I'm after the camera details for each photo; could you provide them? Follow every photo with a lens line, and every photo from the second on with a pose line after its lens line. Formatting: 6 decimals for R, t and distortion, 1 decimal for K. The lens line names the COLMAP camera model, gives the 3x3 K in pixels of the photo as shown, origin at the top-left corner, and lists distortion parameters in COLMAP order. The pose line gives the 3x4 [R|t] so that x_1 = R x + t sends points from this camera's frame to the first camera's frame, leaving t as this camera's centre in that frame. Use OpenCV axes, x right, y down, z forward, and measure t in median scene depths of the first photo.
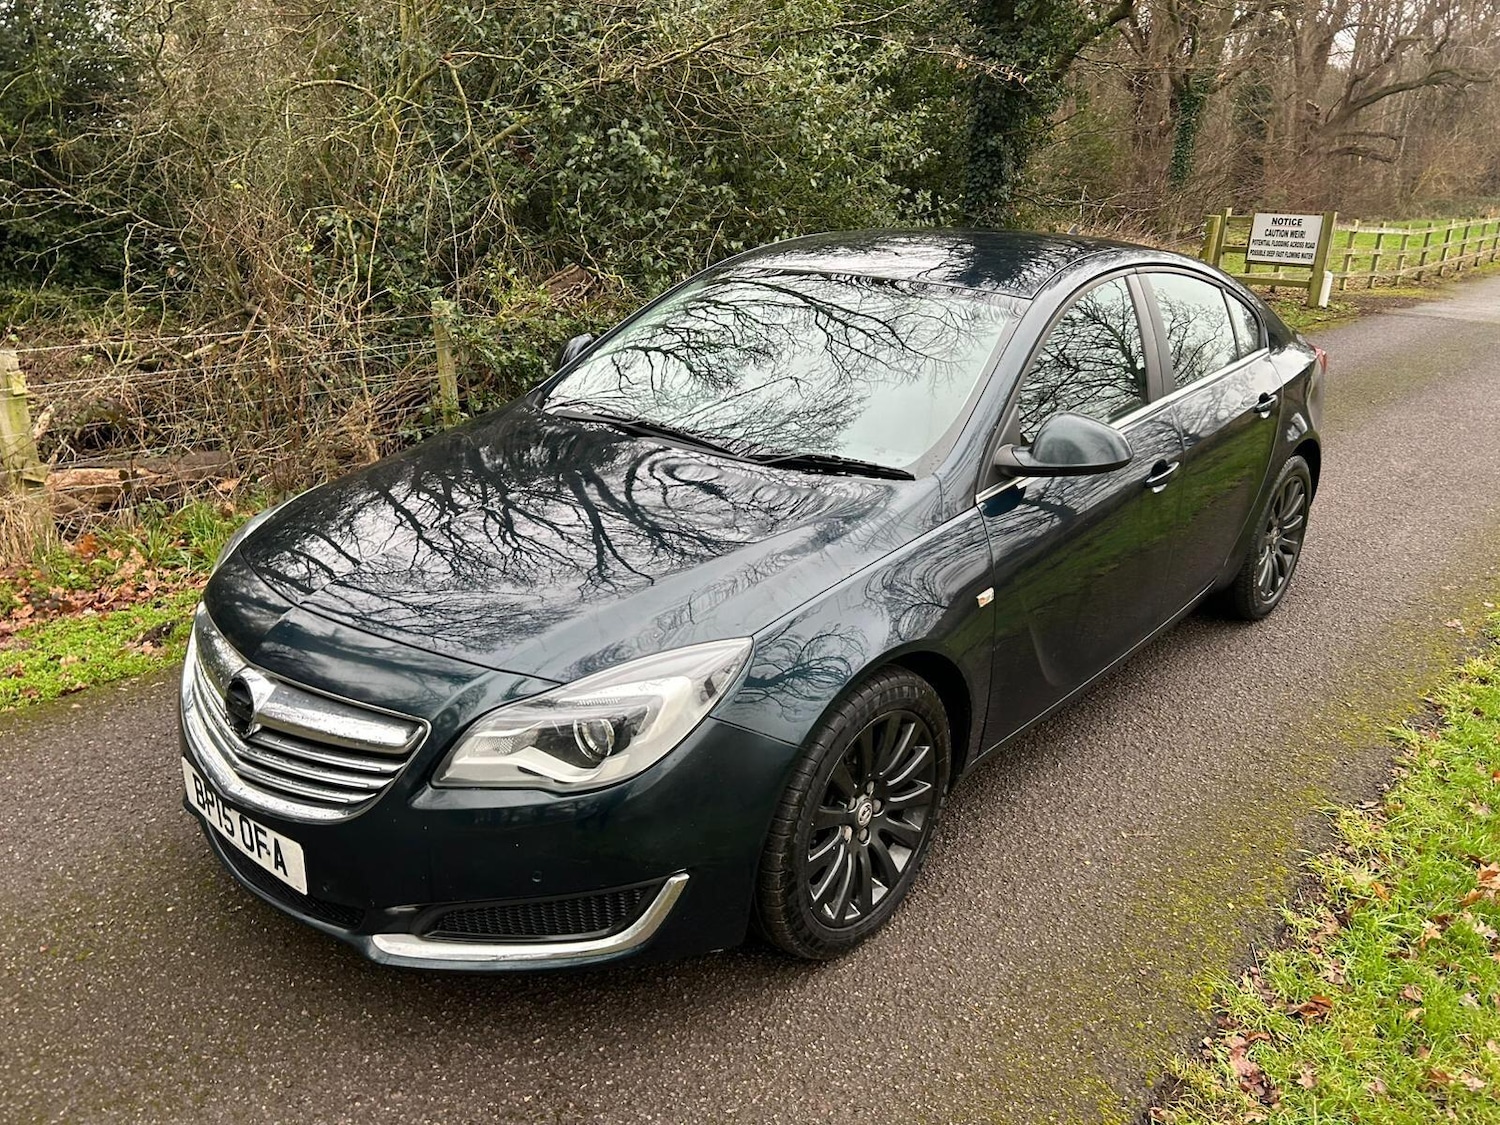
lens RADIAL K [[1129.2, 0, 734.8], [0, 1129.2, 580.3], [0, 0, 1]] dist [0.050050, -0.054292]
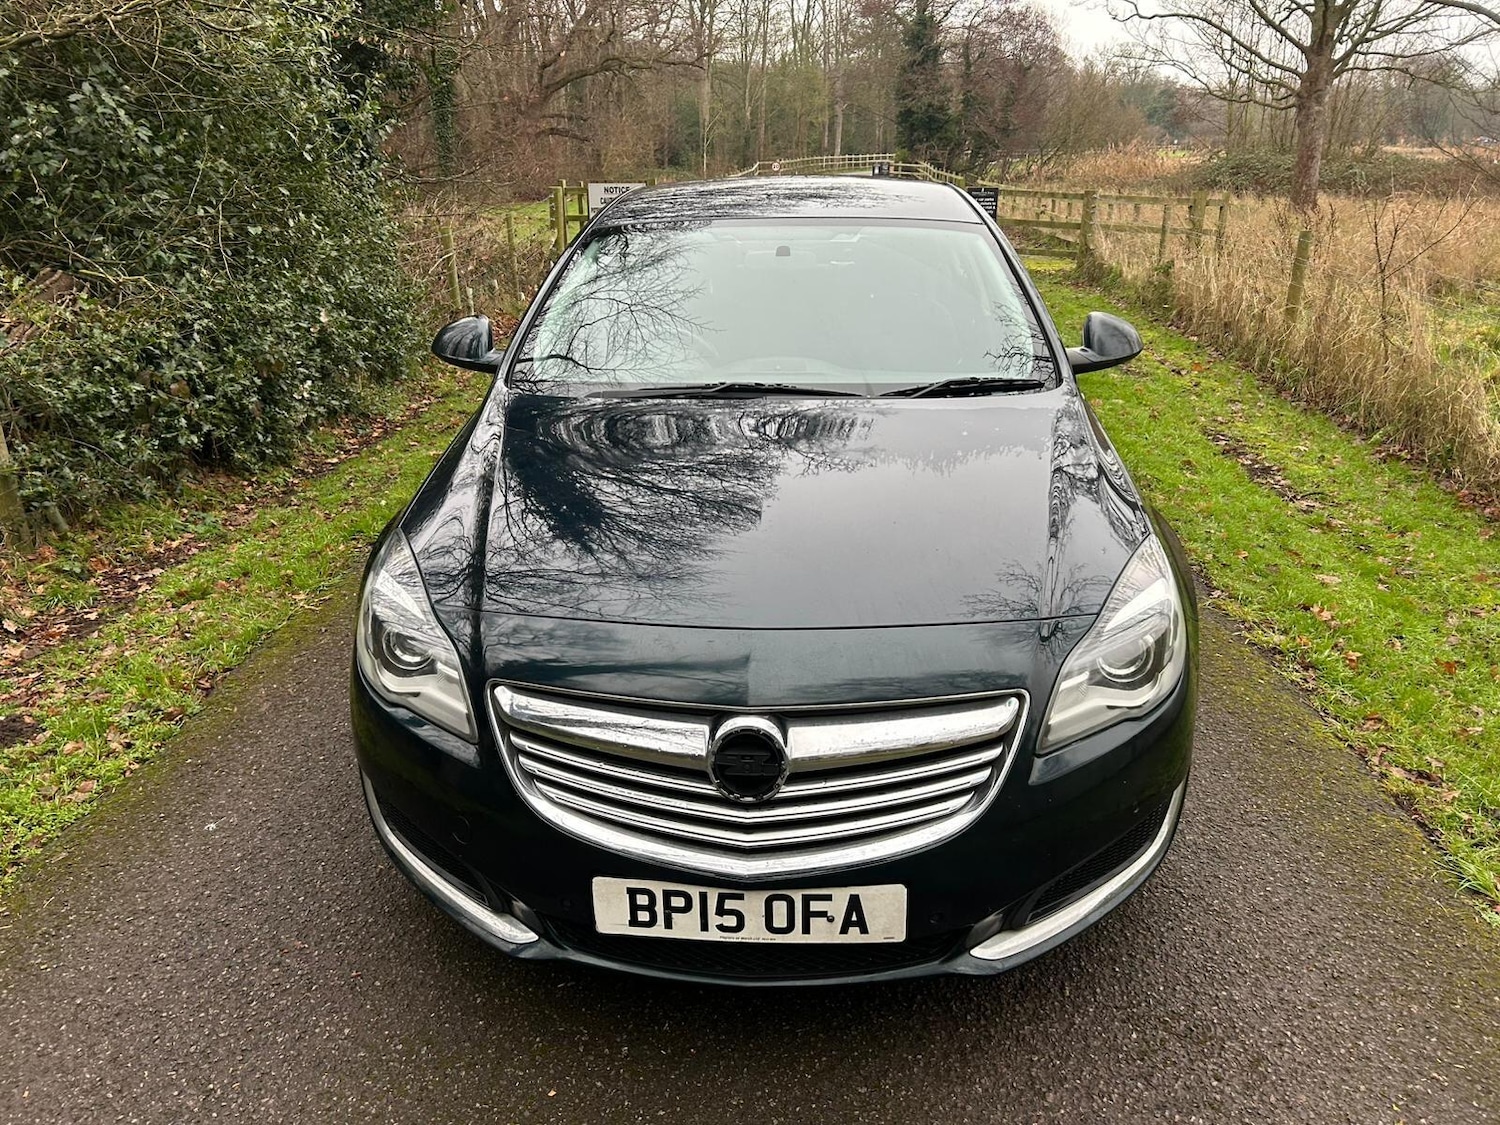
lens RADIAL K [[1119.1, 0, 740.5], [0, 1119.1, 568.9], [0, 0, 1]] dist [0.051018, -0.053891]
pose [[0.791136, -0.239946, 0.562610, -0.859021], [0.237472, 0.968178, 0.078985, -0.088042], [-0.563659, 0.071116, 0.822941, 0.344491]]
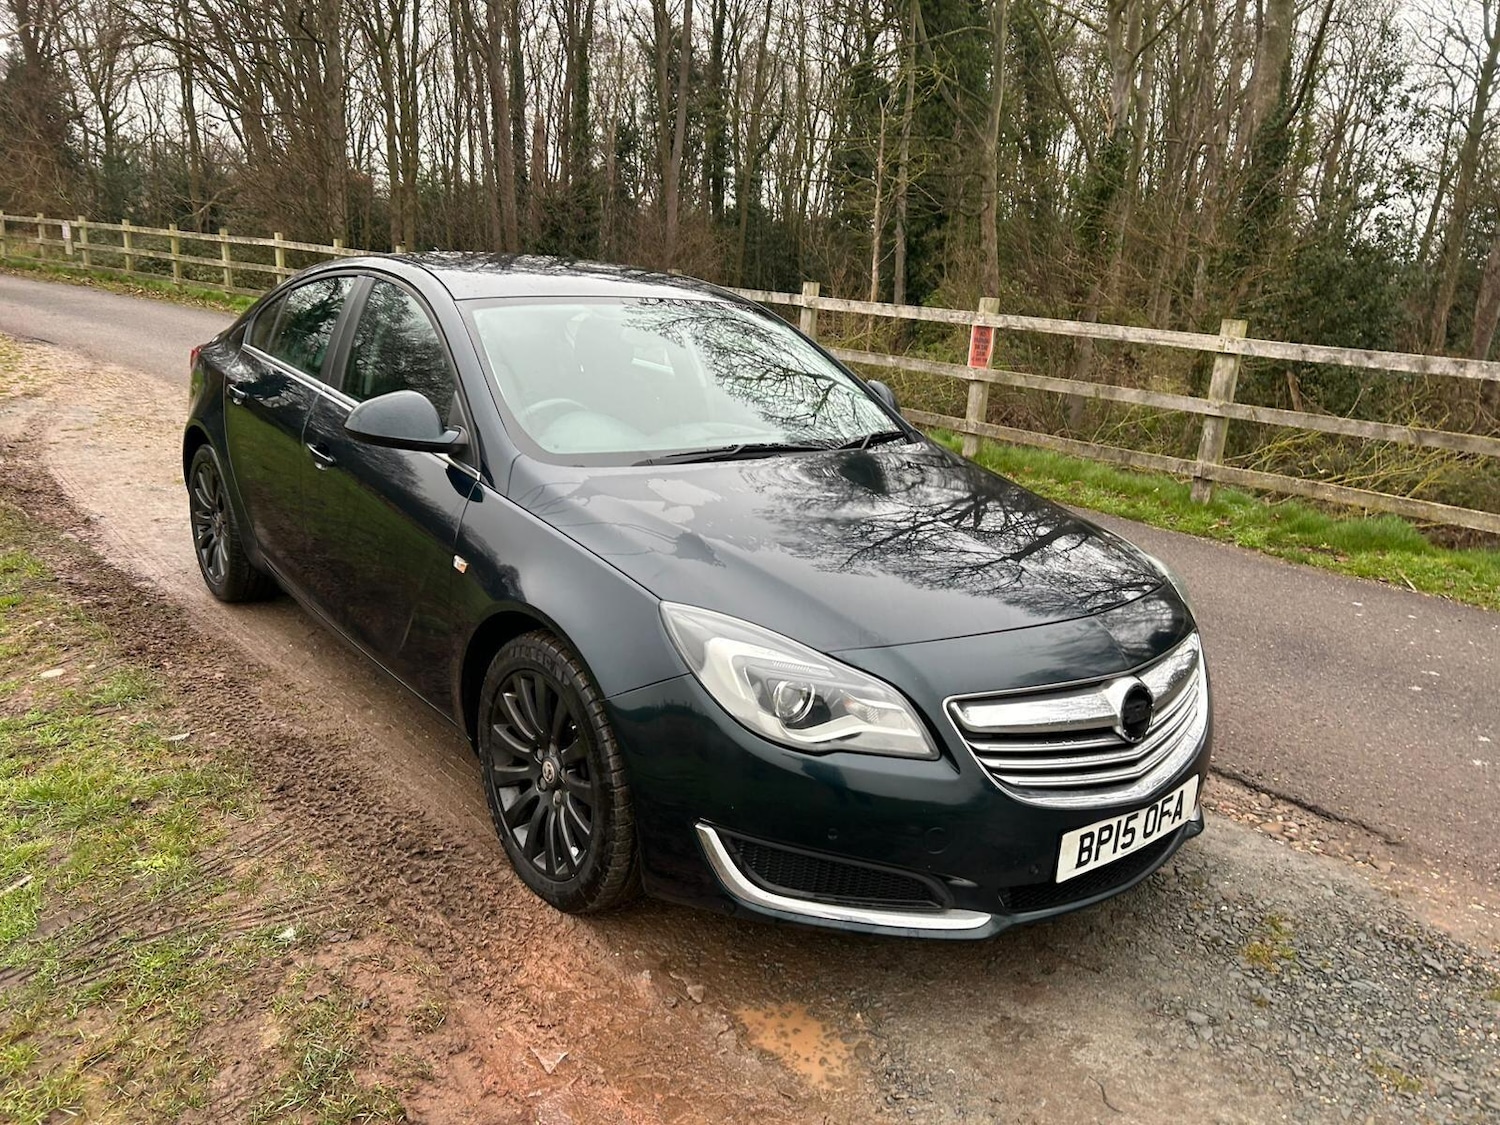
lens RADIAL K [[1129.0, 0, 740.0], [0, 1129.0, 563.8], [0, 0, 1]] dist [0.046170, -0.047842]
pose [[0.168118, -0.267896, 0.948667, -1.483179], [0.285210, 0.934423, 0.213330, -0.356090], [-0.943606, 0.234704, 0.233499, 1.079255]]
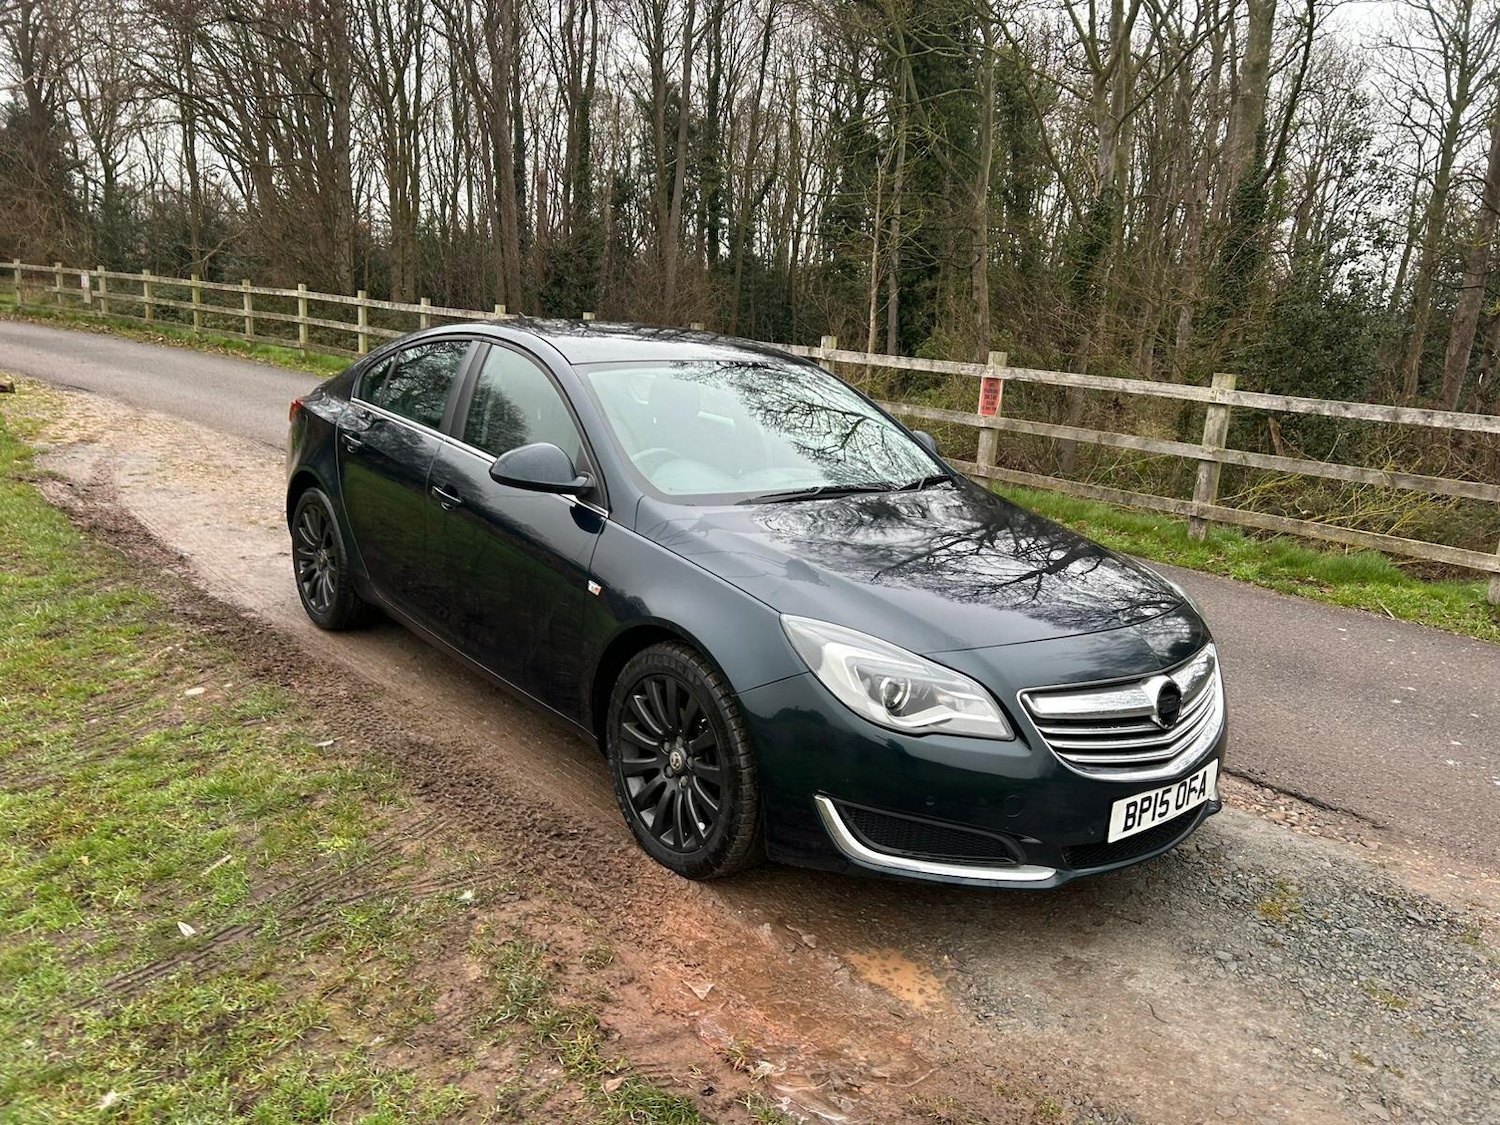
lens RADIAL K [[1126.9, 0, 758.8], [0, 1126.9, 557.3], [0, 0, 1]] dist [0.050093, -0.048319]
pose [[0.142878, -0.227207, 0.963308, -1.732749], [0.283381, 0.941938, 0.180135, -0.419929], [-0.948304, 0.247246, 0.198968, 1.155764]]
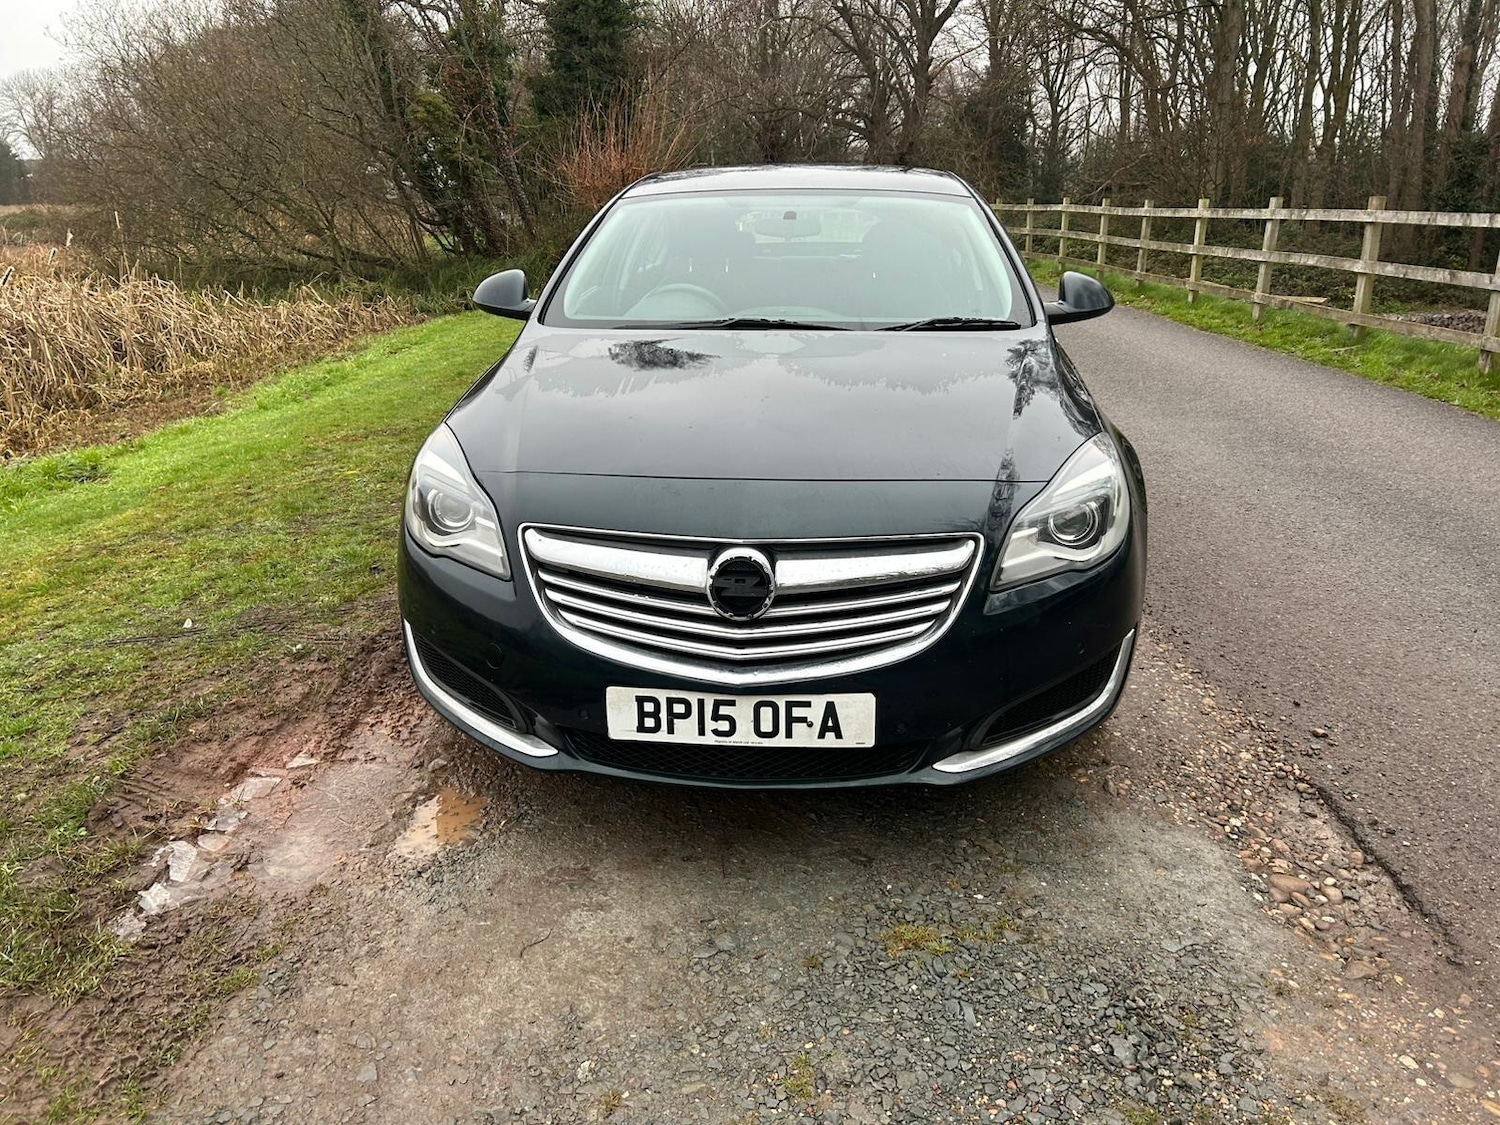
lens RADIAL K [[1128.5, 0, 739.5], [0, 1128.5, 542.8], [0, 0, 1]] dist [0.047025, -0.050273]
pose [[0.805123, -0.189794, 0.561921, -0.962537], [0.221643, 0.975057, 0.011764, 0.064670], [-0.550138, 0.115075, 0.827107, 0.225467]]
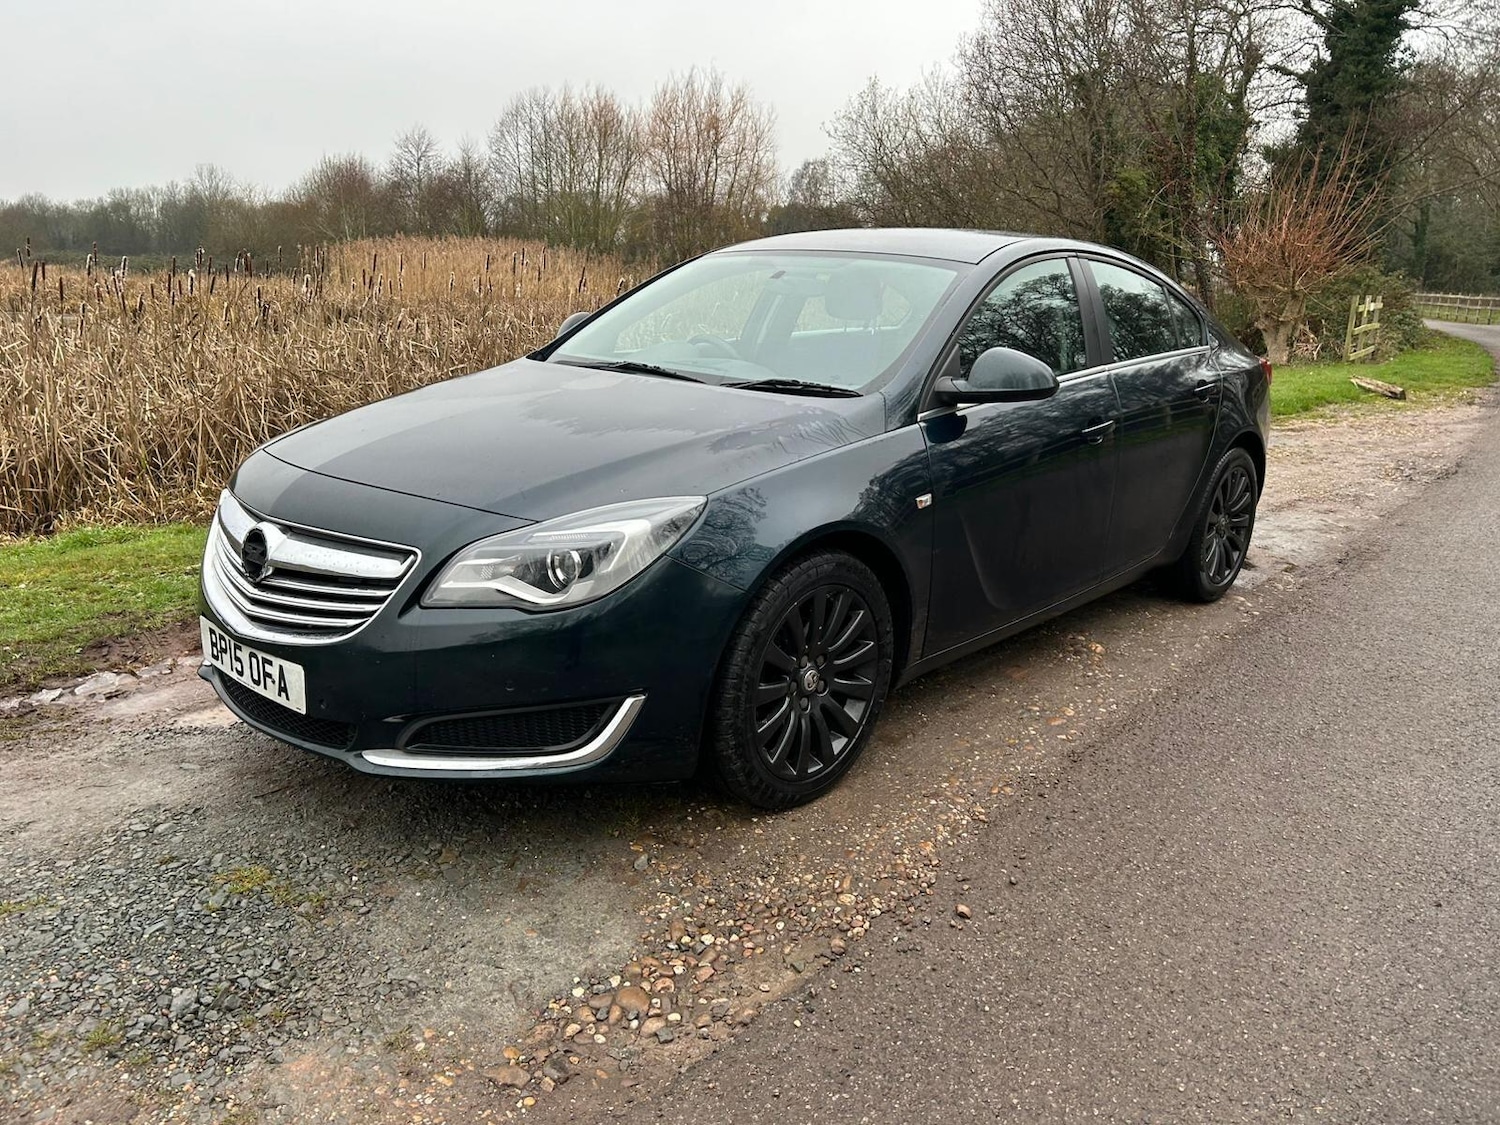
lens RADIAL K [[1118.9, 0, 743.9], [0, 1118.9, 567.0], [0, 0, 1]] dist [0.049437, -0.050895]
pose [[0.999775, 0.020767, -0.004310, 0.057424], [-0.021072, 0.995653, -0.090727, 0.217047], [0.002407, 0.090797, 0.995867, -0.117775]]
